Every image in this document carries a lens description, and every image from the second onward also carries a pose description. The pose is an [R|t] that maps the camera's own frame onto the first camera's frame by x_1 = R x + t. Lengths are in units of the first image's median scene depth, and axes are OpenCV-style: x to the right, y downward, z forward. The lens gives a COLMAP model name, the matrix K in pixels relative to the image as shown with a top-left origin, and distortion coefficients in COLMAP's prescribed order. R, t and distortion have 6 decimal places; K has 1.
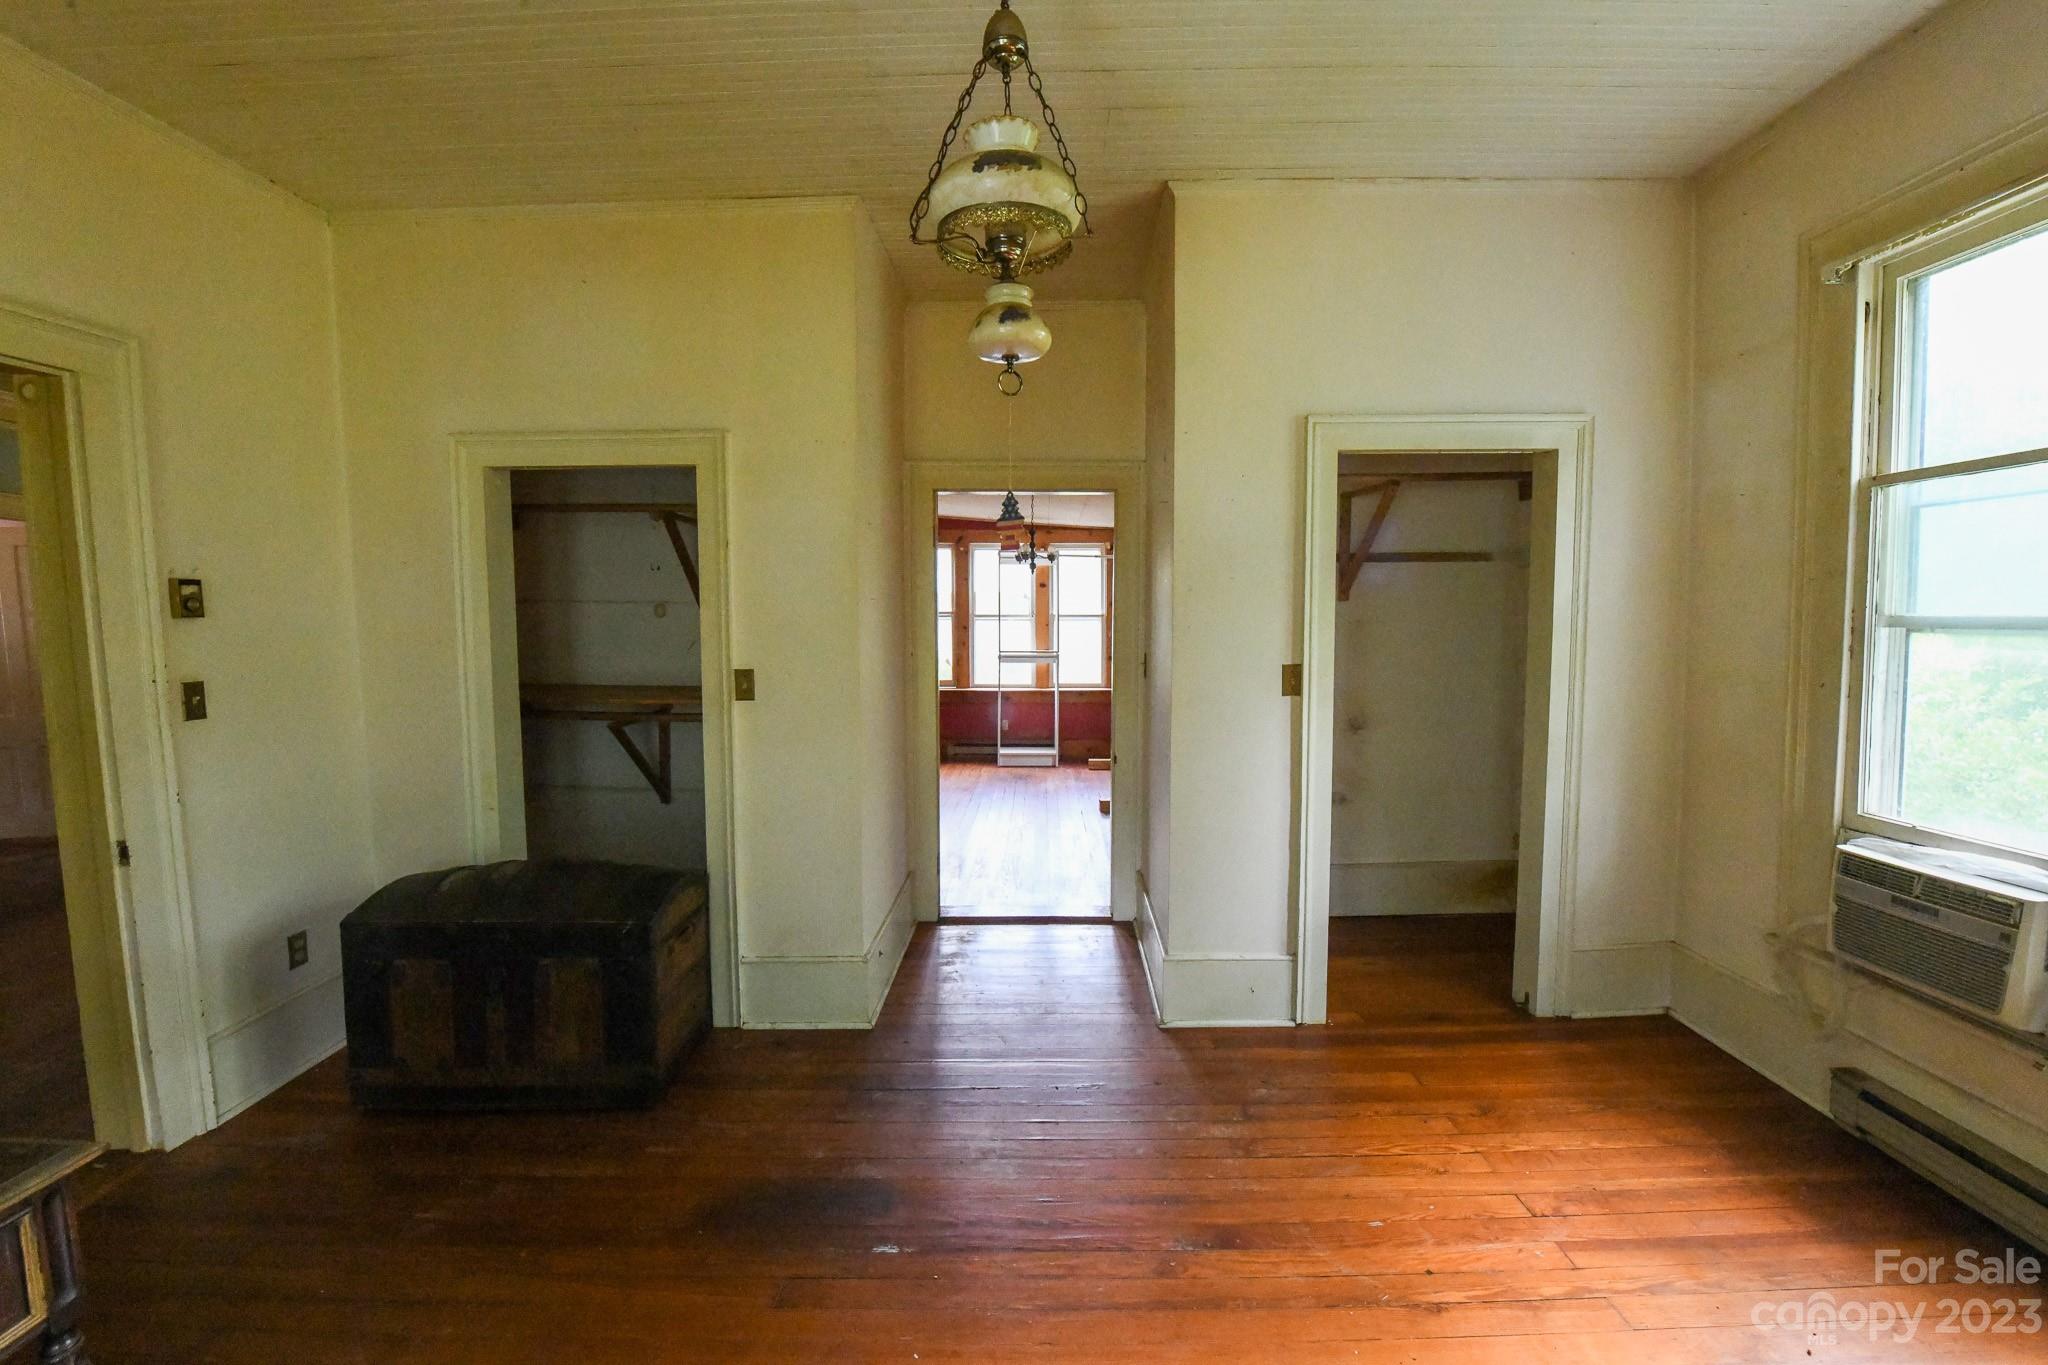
lens RADIAL K [[833.0, 0, 1025.1], [0, 833.0, 672.9], [0, 0, 1]] dist [-0.020144, 0.000240]
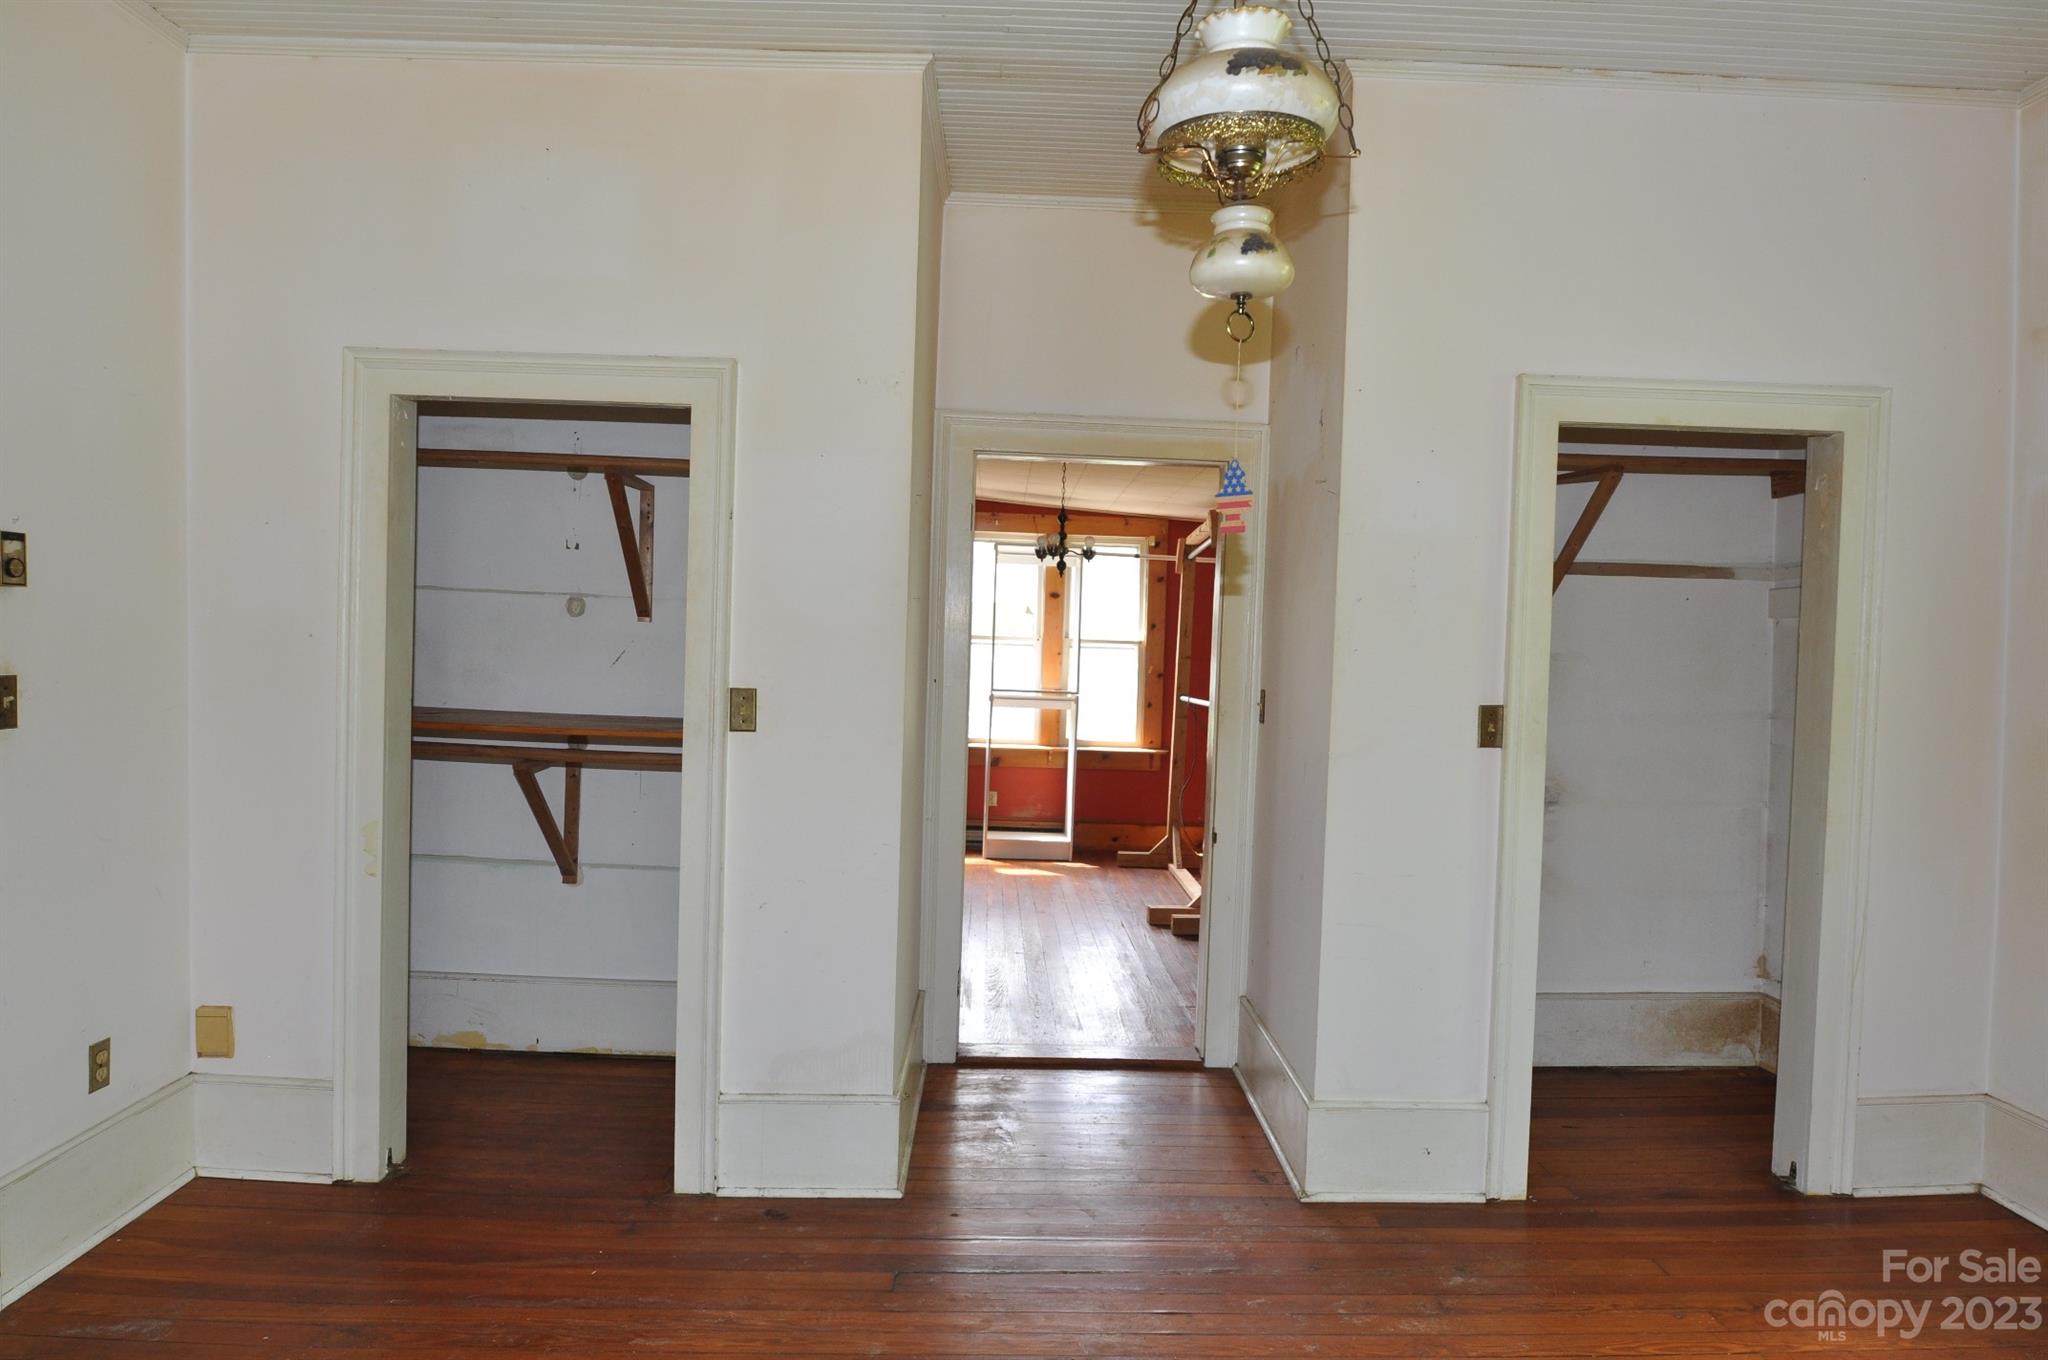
lens RADIAL K [[1259.2, 0, 1032.0], [0, 1259.2, 681.9], [0, 0, 1]] dist [-0.016186, -0.004563]
pose [[0.998647, 0.032158, 0.040867, -0.129801], [-0.030550, 0.998757, -0.039397, 0.024899], [-0.042083, 0.038095, 0.998388, -0.098237]]
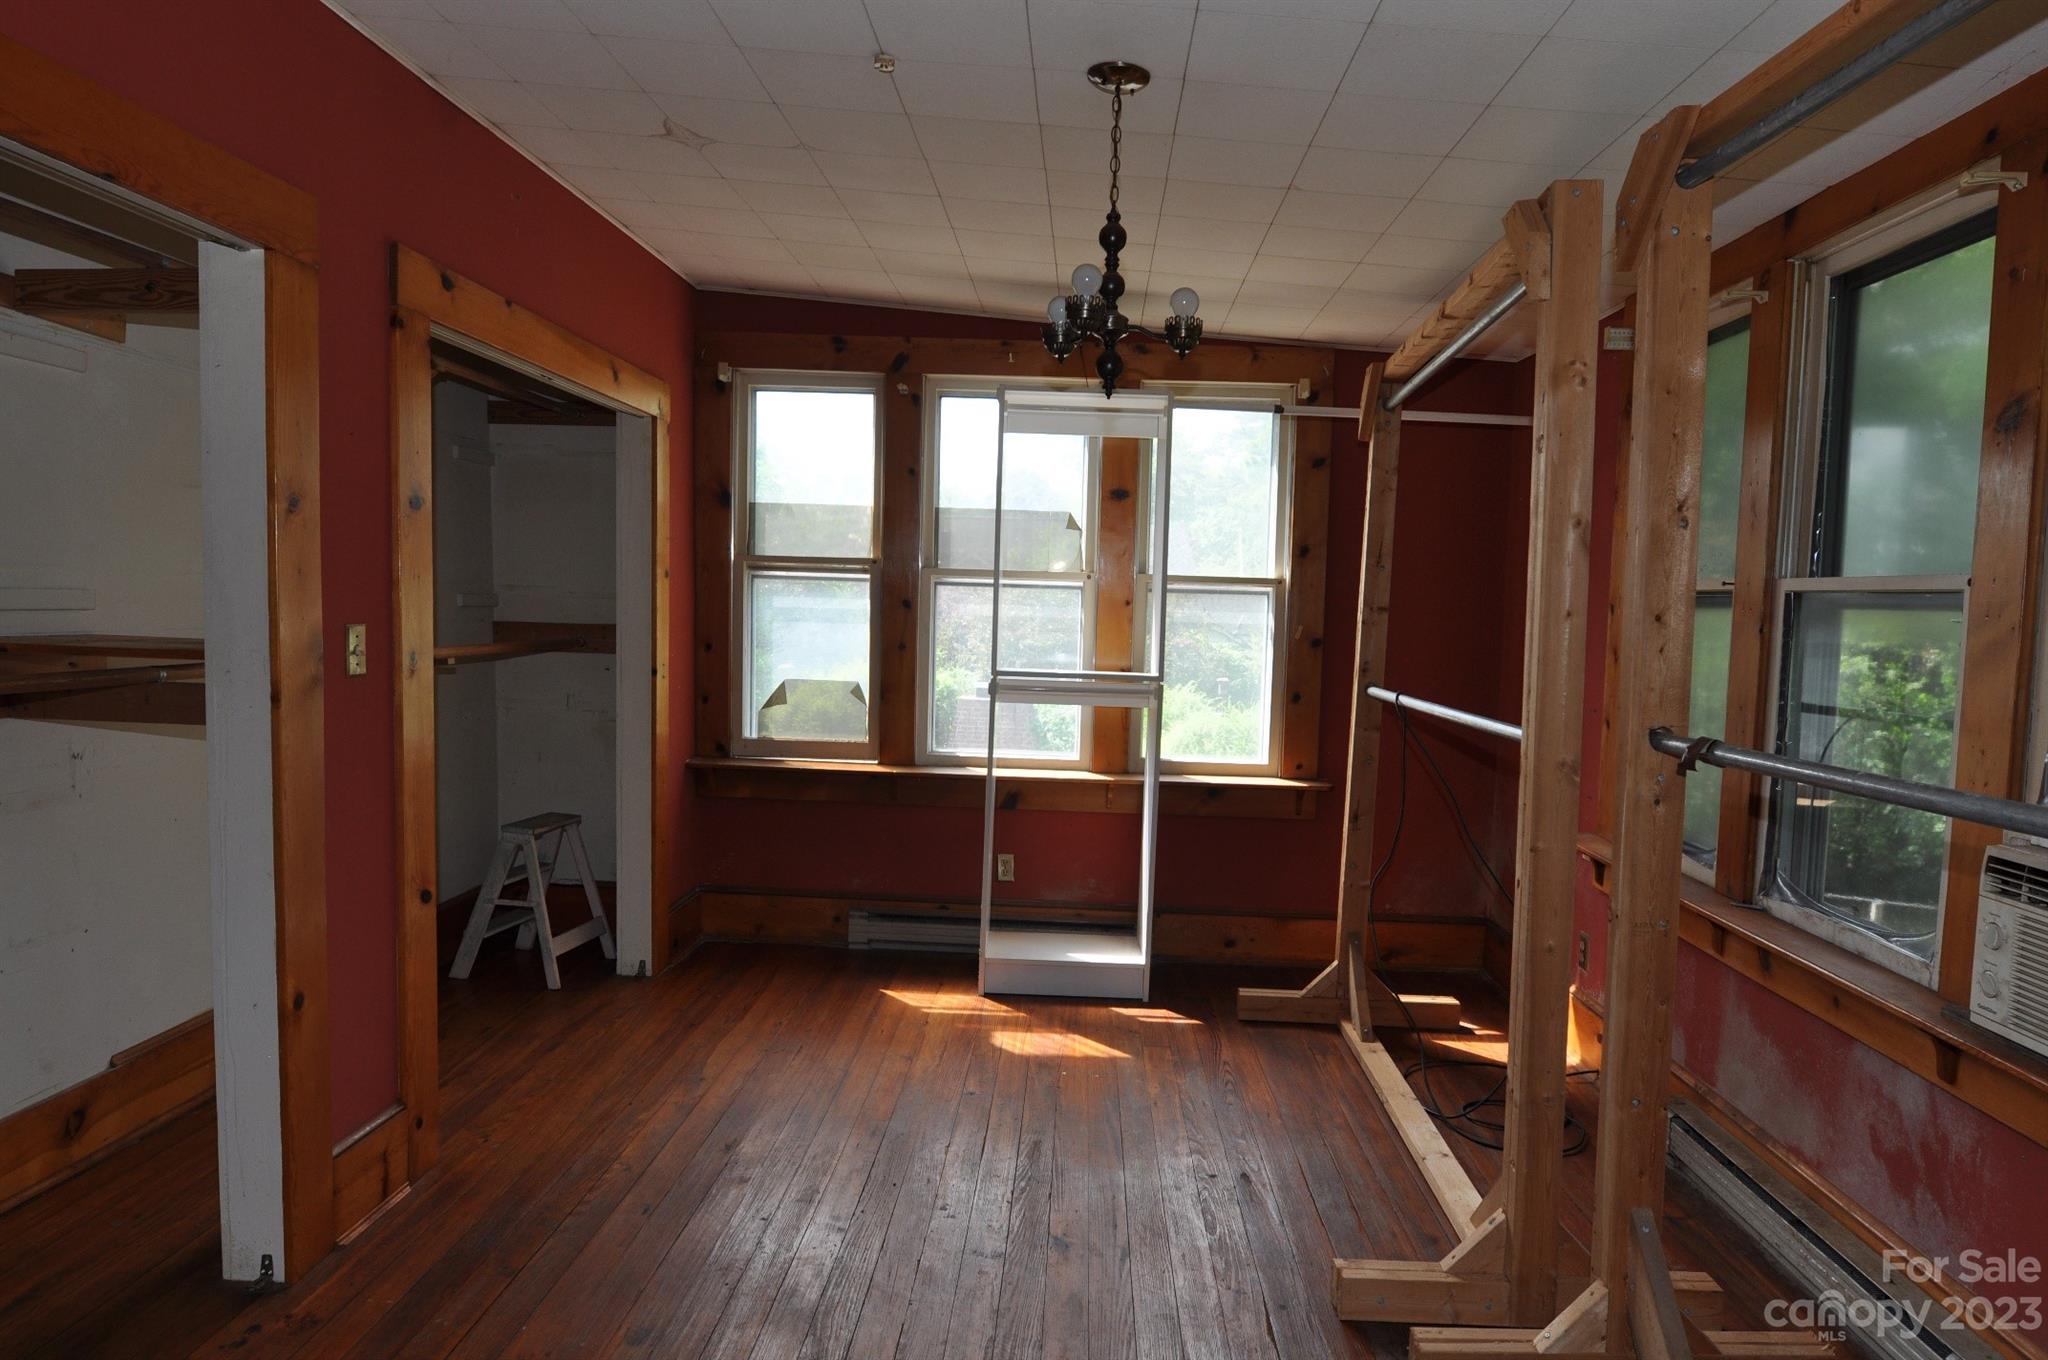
lens RADIAL K [[1259.2, 0, 1022.6], [0, 1259.2, 685.3], [0, 0, 1]] dist [-0.016186, -0.004563]
pose [[0.998796, 0.031803, -0.037351, 0.005744], [-0.031869, 0.999491, -0.001157, -0.064531], [0.037295, 0.002346, 0.999302, 1.514203]]
